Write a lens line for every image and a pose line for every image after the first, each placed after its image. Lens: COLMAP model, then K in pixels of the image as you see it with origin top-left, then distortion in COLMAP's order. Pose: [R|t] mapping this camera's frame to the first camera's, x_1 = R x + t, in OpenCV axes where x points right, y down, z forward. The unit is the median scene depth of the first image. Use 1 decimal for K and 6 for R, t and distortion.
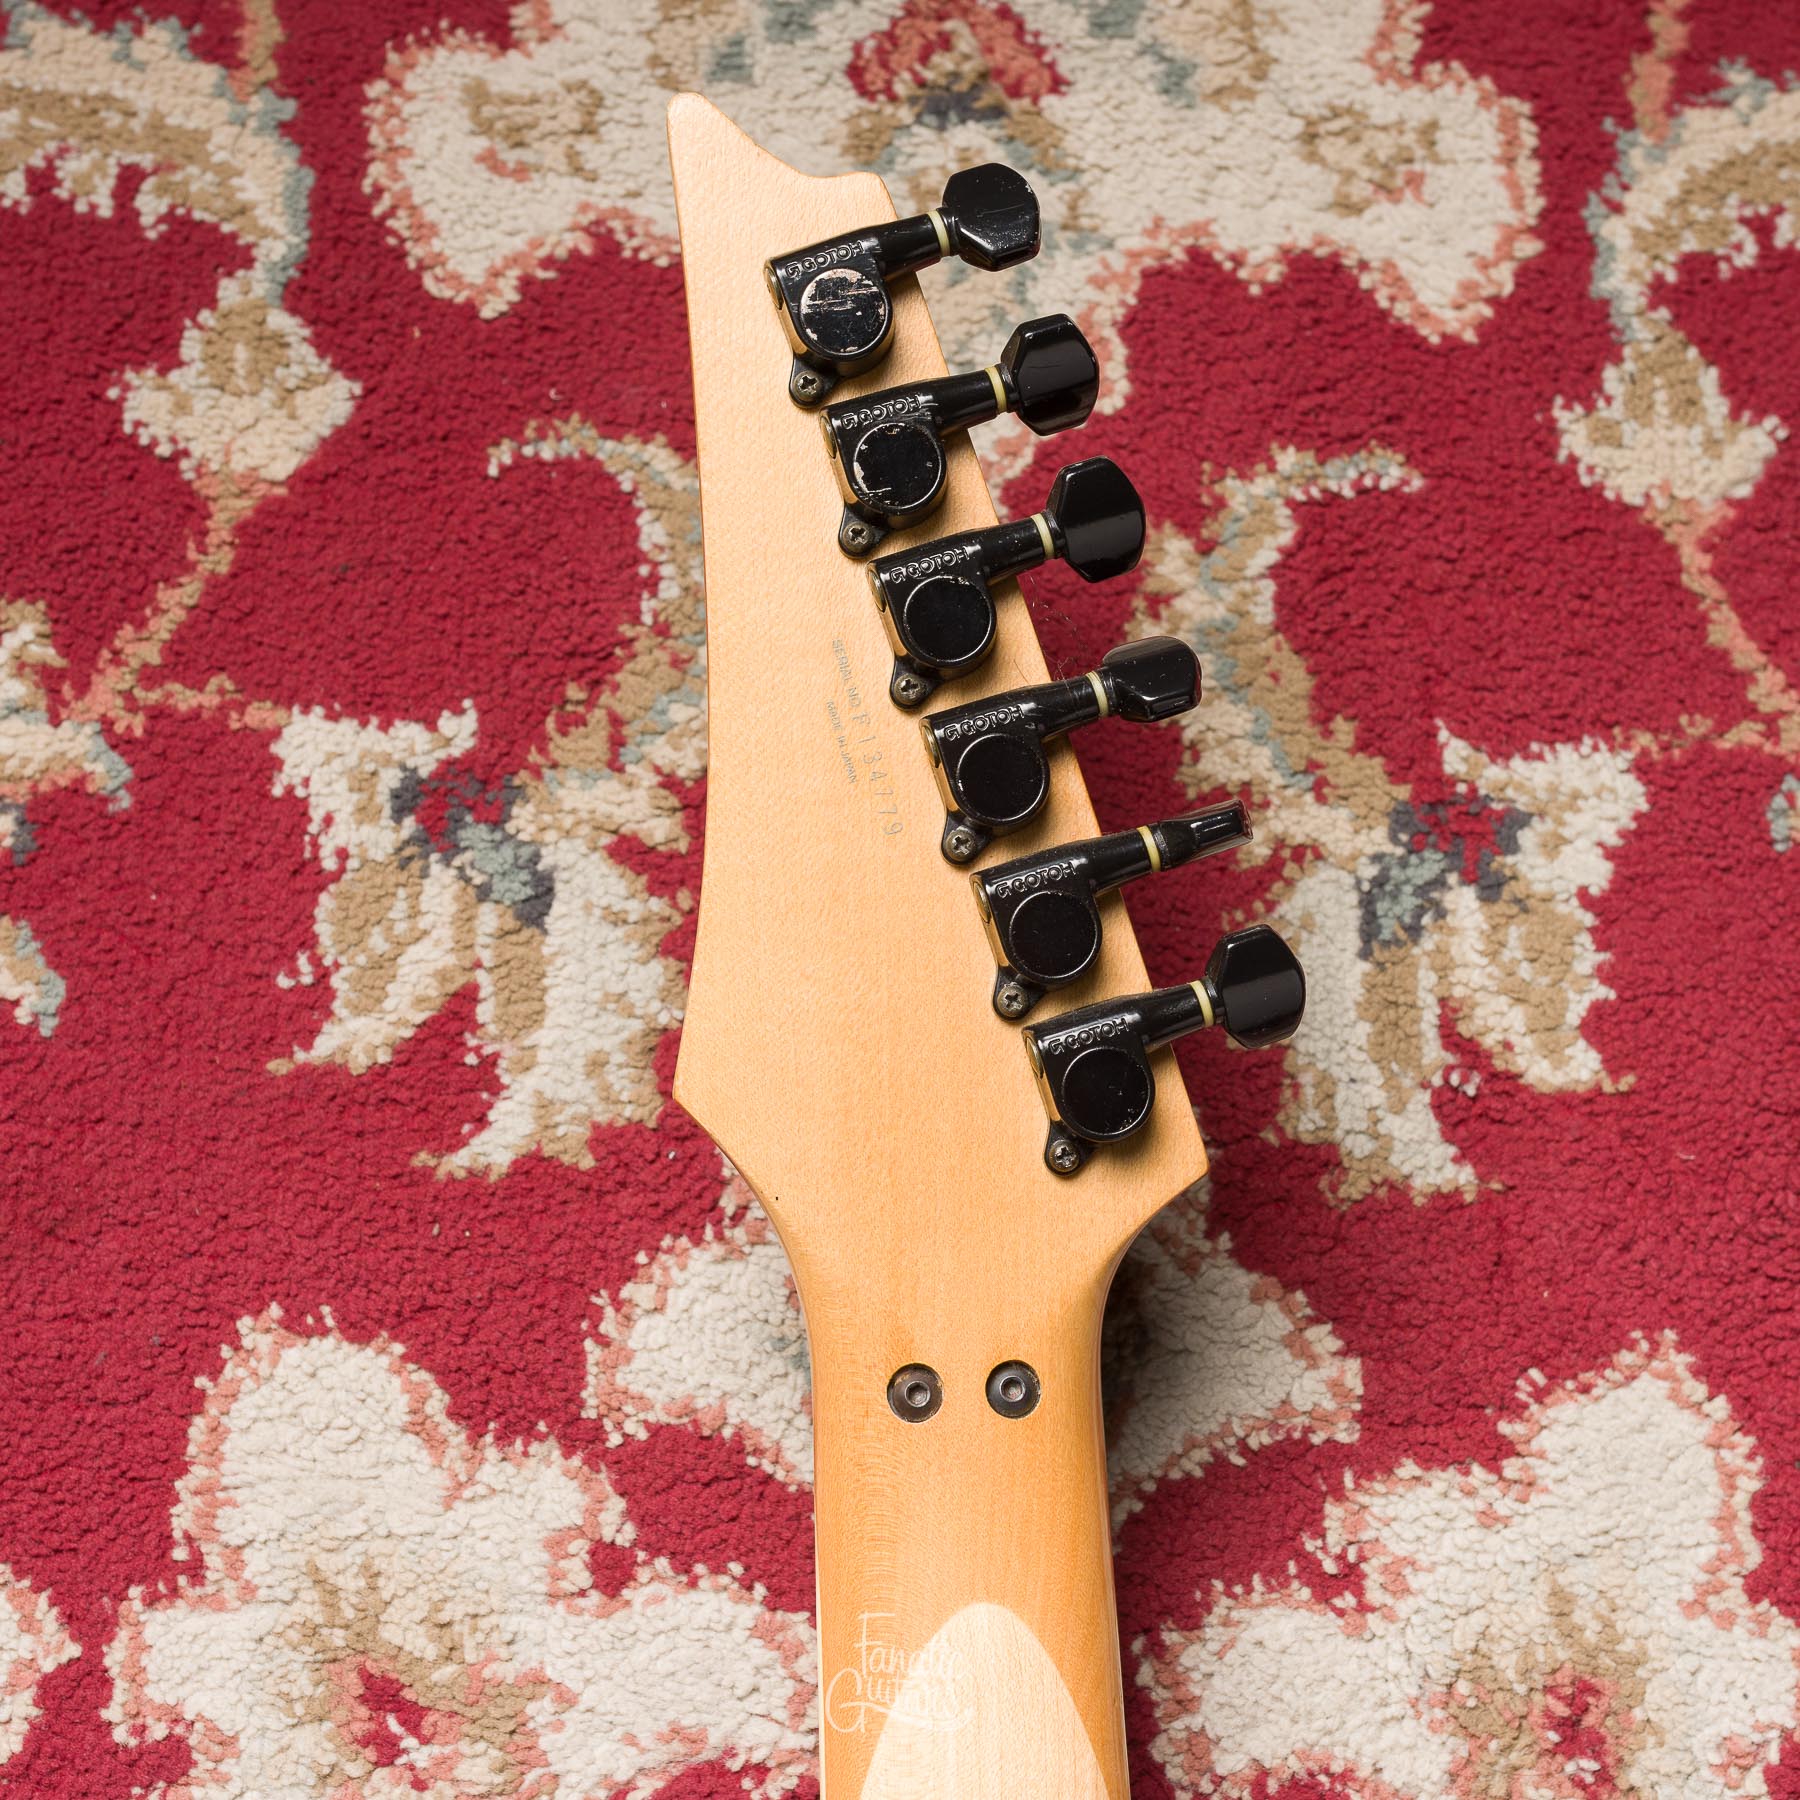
lens RADIAL K [[2744.2, 0, 896.0], [0, 2744.2, 856.0], [0, 0, 1]] dist [0.000362, 0.011506]
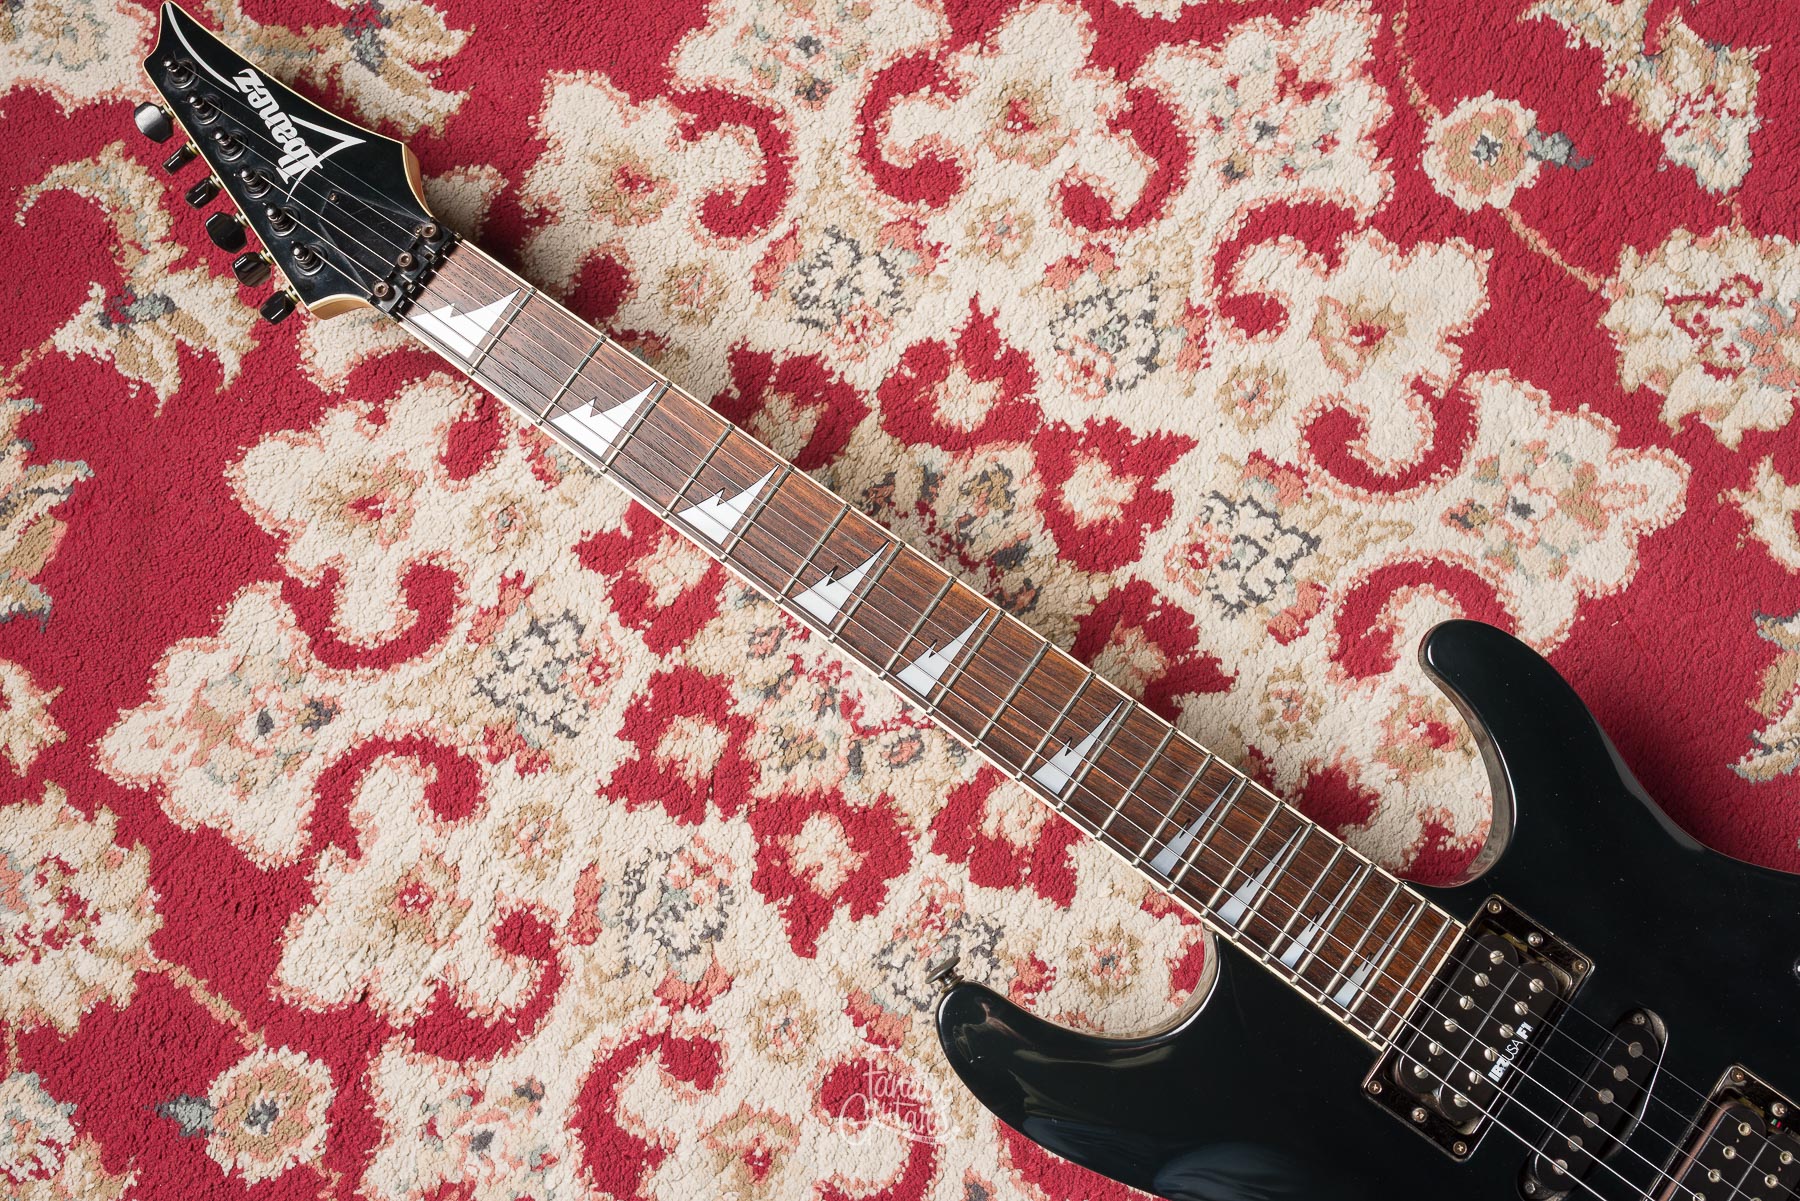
lens RADIAL K [[1738.8, 0, 900.0], [0, 1738.8, 600.5], [0, 0, 1]] dist [0.001156, -0.004747]
pose [[0.593819, -0.802107, 0.063272, -0.046138], [0.787371, 0.595491, 0.159494, 0.472200], [-0.165609, -0.044892, 0.985169, -0.781786]]
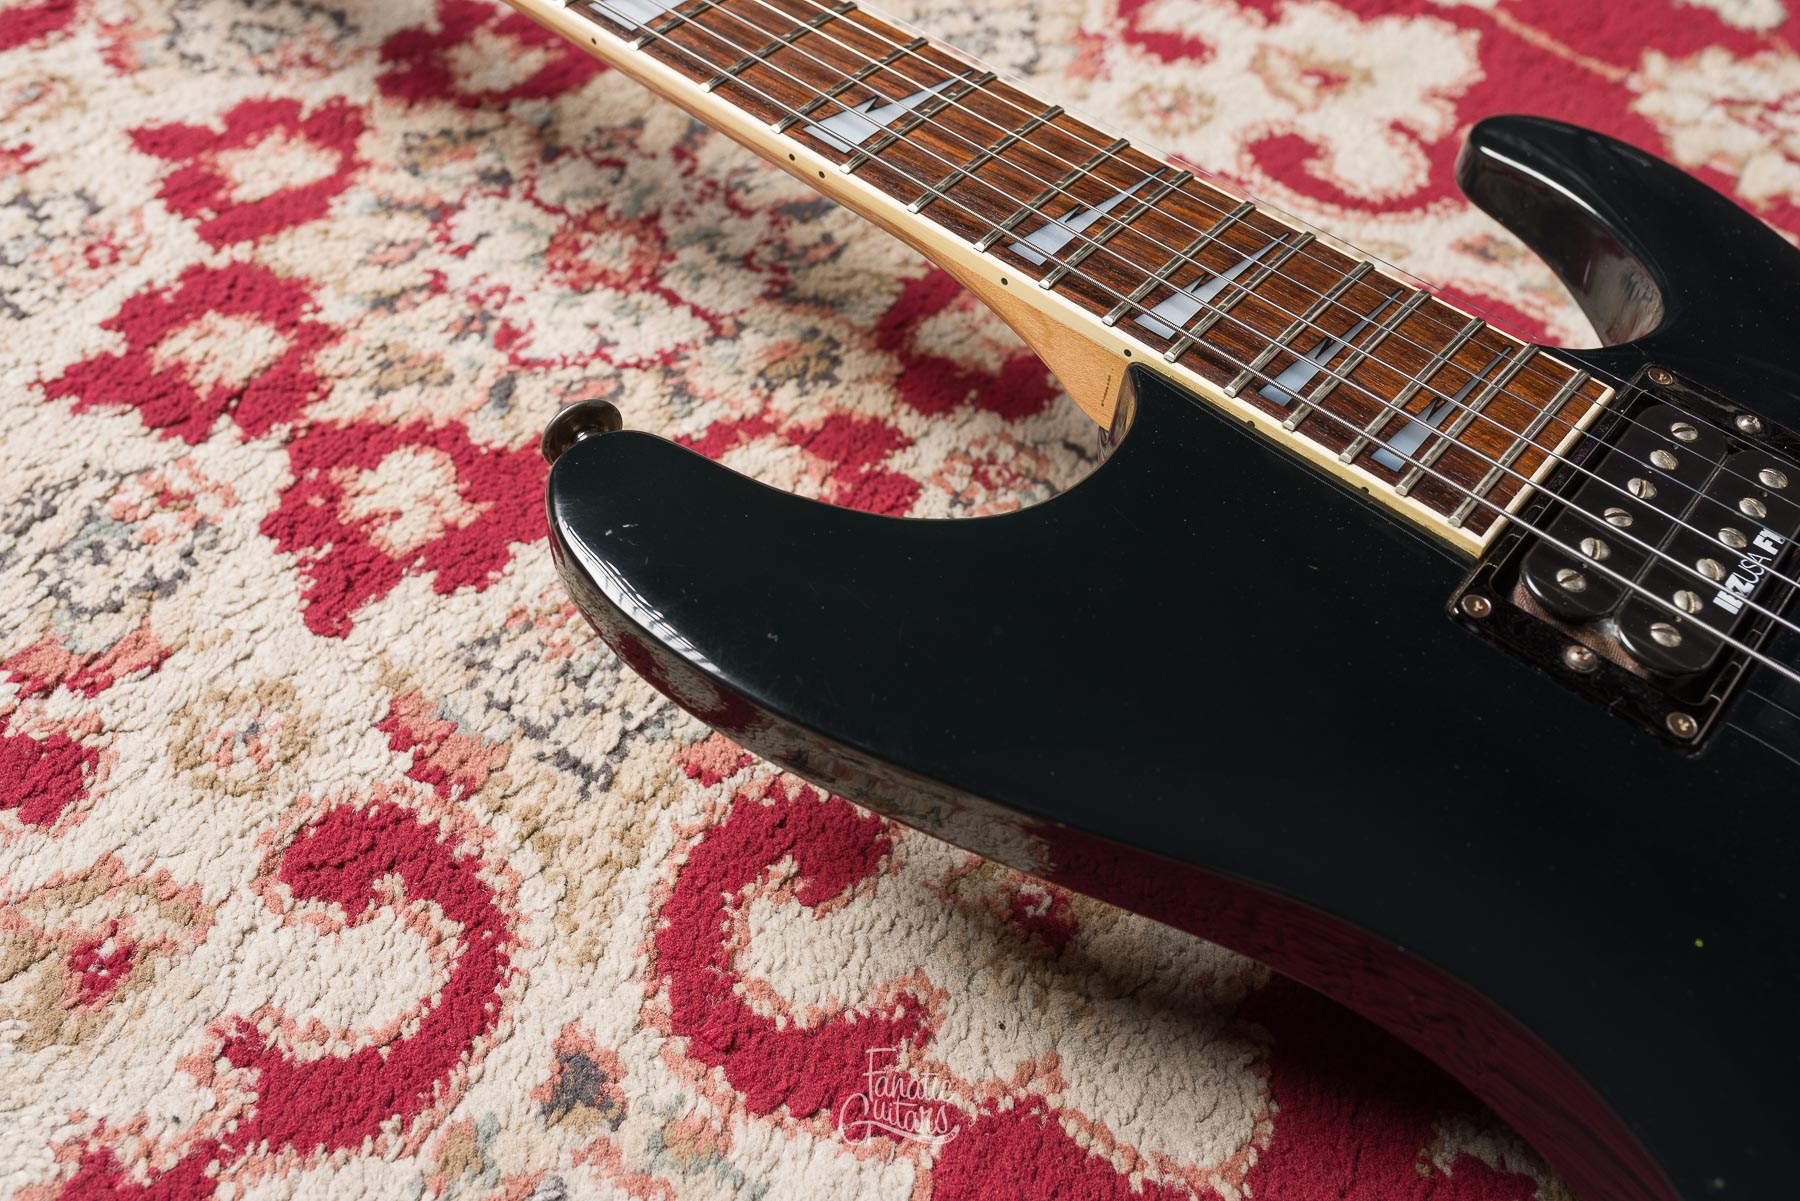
lens RADIAL K [[1789.3, 0, 900.0], [0, 1789.3, 600.5], [0, 0, 1]] dist [0.000906, -0.001749]
pose [[0.639931, -0.558610, 0.527678, -0.508905], [0.720741, 0.674475, -0.160051, 1.153123], [-0.266499, 0.482740, 0.834230, -0.009507]]
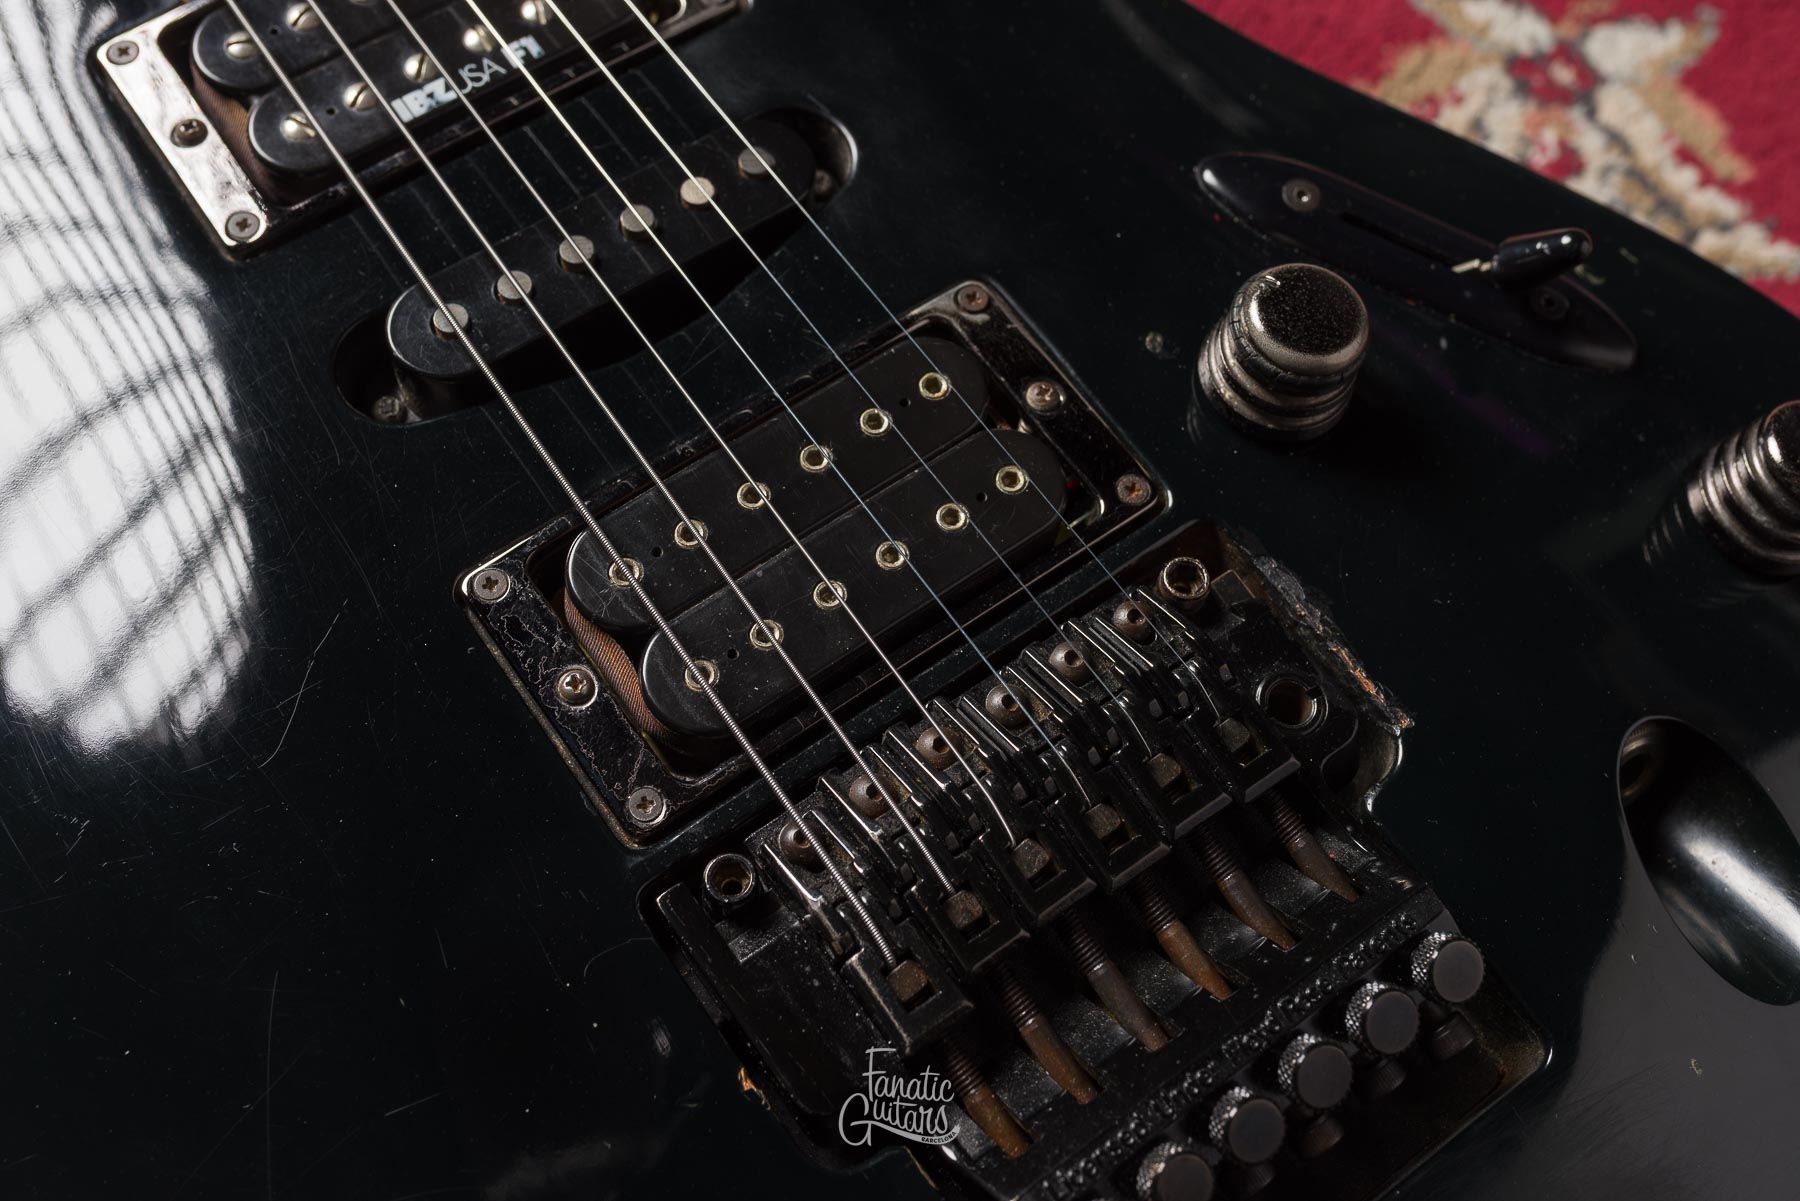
lens RADIAL K [[1834.8, 0, 900.0], [0, 1834.8, 600.5], [0, 0, 1]] dist [0.002618, 0.004291]
pose [[0.819841, -0.509631, 0.261031, -0.083292], [0.538163, 0.841513, -0.047299, 1.502896], [-0.195556, 0.179255, 0.964171, -0.106233]]
